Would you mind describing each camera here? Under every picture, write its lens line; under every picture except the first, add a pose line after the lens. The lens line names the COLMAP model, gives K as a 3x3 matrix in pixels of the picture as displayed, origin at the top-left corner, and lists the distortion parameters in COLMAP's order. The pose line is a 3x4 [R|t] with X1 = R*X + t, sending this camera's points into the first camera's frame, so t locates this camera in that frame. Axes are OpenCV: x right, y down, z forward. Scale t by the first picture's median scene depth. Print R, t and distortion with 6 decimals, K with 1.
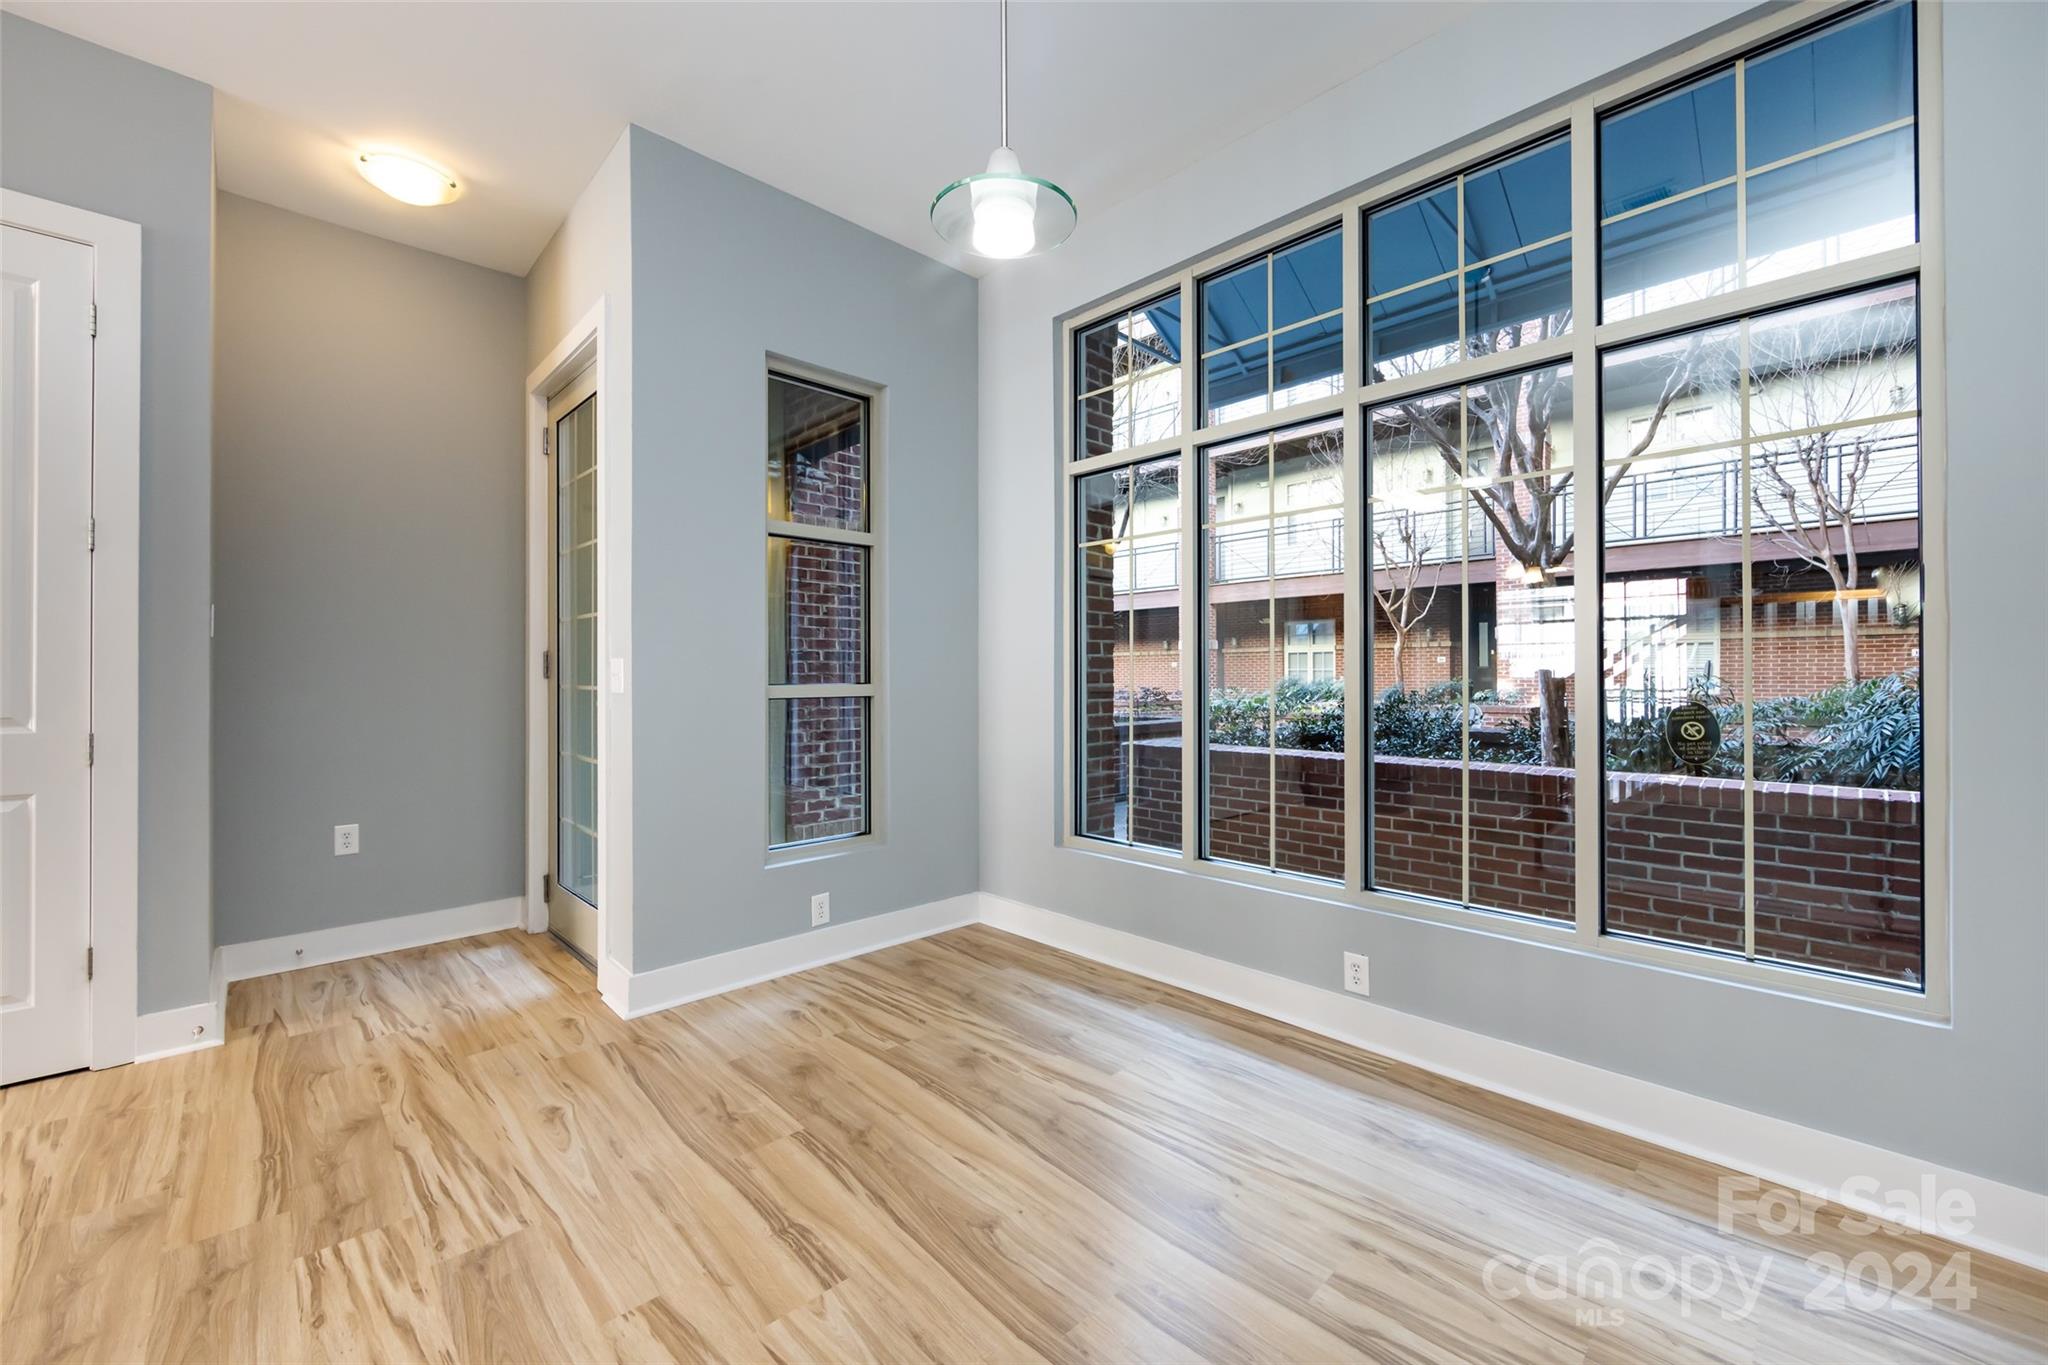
lens RADIAL K [[807.9, 0, 1022.3], [0, 807.9, 673.6], [0, 0, 1]] dist [-0.001439, -0.000306]
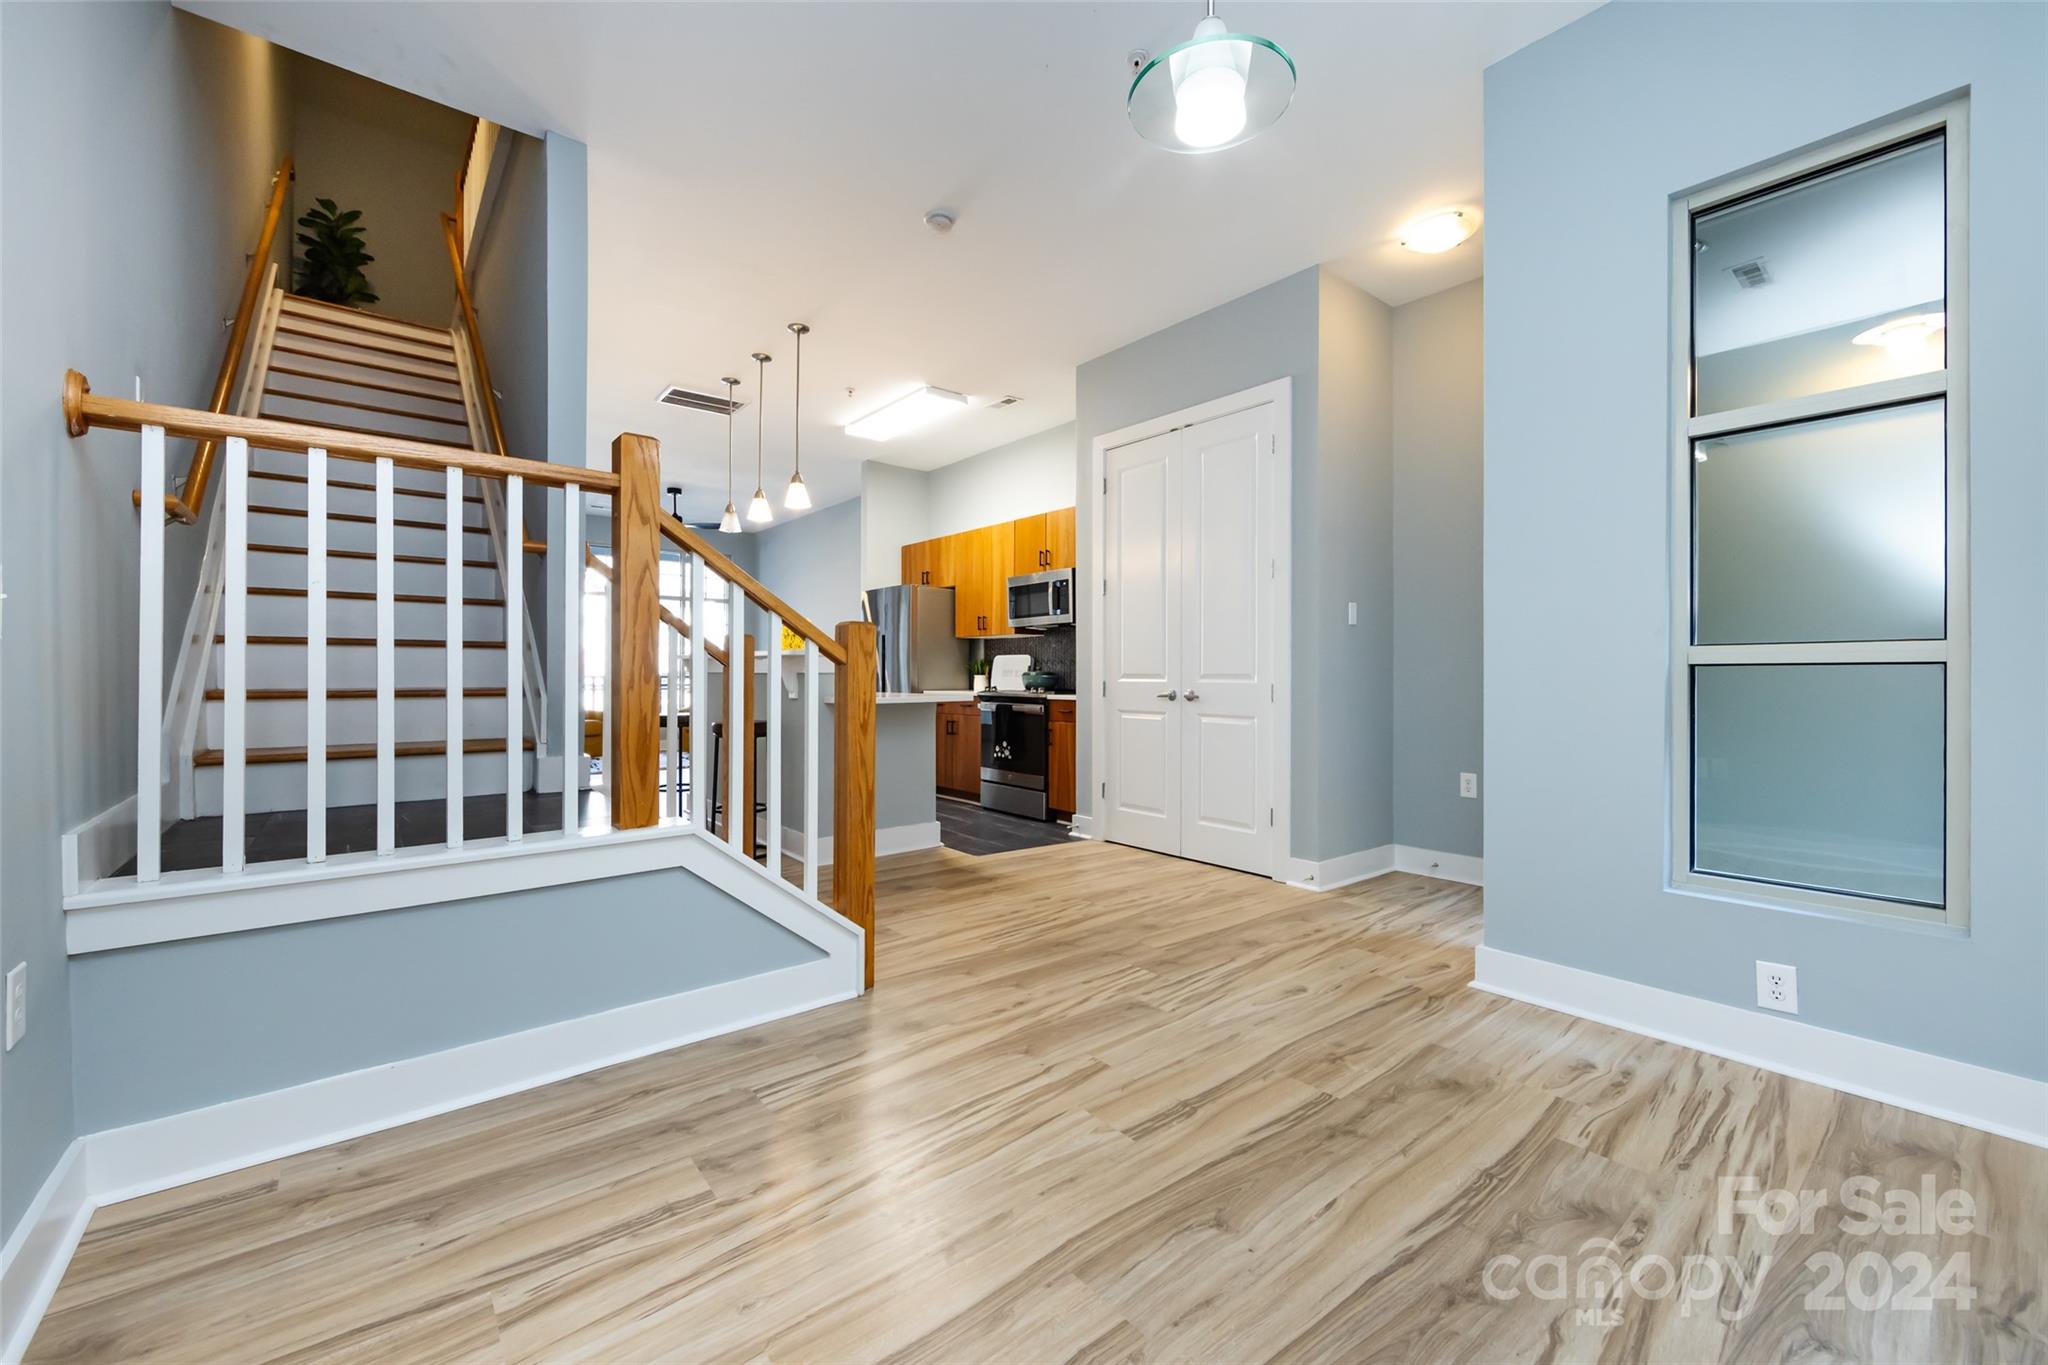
lens RADIAL K [[807.9, 0, 1017.8], [0, 807.9, 676.9], [0, 0, 1]] dist [-0.001439, -0.000306]
pose [[-0.086097, 0.003680, -0.996280, 0.667188], [0.002337, 0.999991, 0.003492, 0.054413], [0.996284, -0.002028, -0.086104, 0.654465]]
